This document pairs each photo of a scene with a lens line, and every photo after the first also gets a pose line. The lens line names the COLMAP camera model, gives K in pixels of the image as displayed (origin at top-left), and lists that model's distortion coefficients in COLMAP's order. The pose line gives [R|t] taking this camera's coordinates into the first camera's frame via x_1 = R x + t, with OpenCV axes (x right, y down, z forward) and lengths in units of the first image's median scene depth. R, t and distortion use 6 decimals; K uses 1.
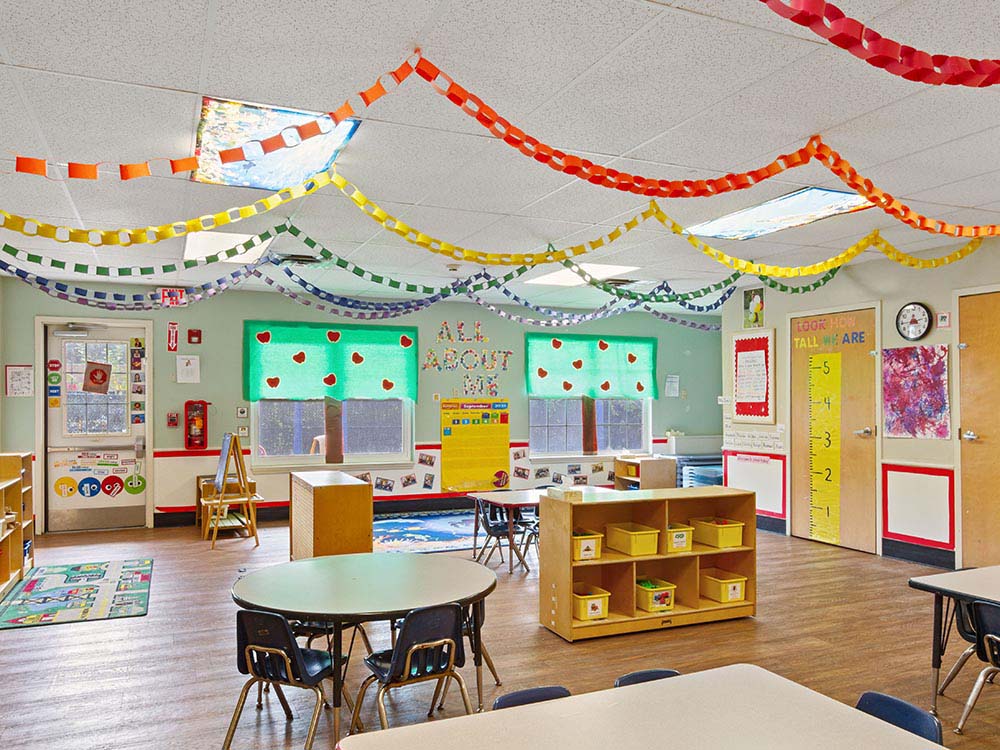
lens RADIAL K [[740.8, 0, 501.9], [0, 740.8, 377.5], [0, 0, 1]] dist [-0.000963, 0.002531]
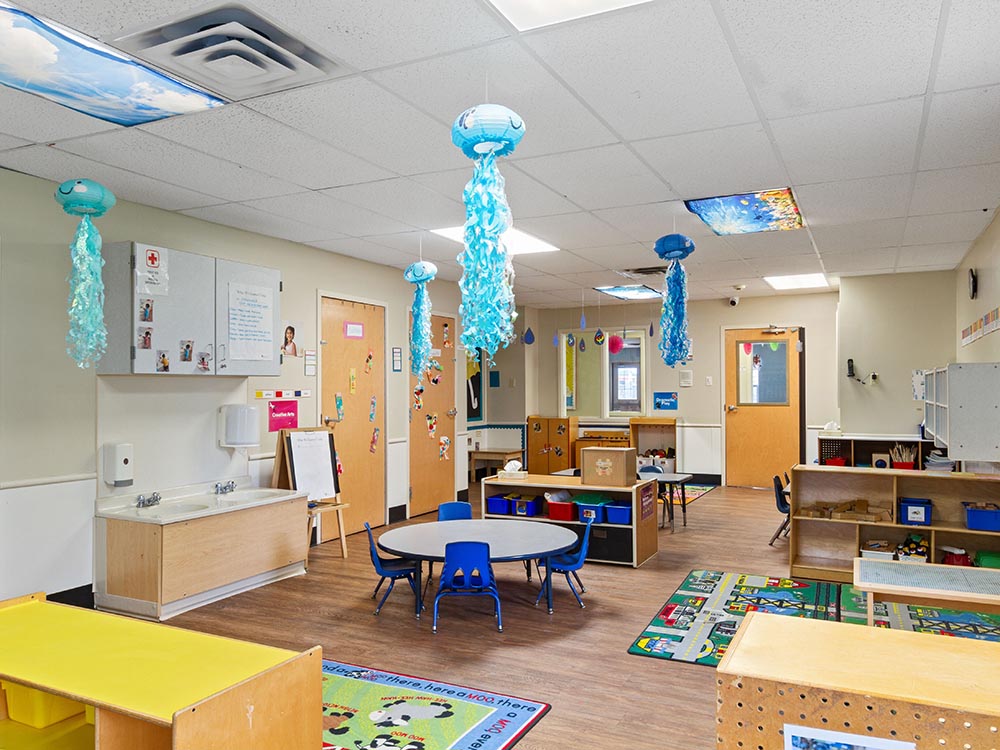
lens RADIAL K [[740.8, 0, 499.5], [0, 740.8, 378.1], [0, 0, 1]] dist [-0.000963, 0.002531]
pose [[-0.655287, 0.010445, 0.755308, -1.096933], [-0.009423, 0.999714, -0.022000, 0.050193], [-0.755321, -0.021533, -0.655001, 1.890706]]
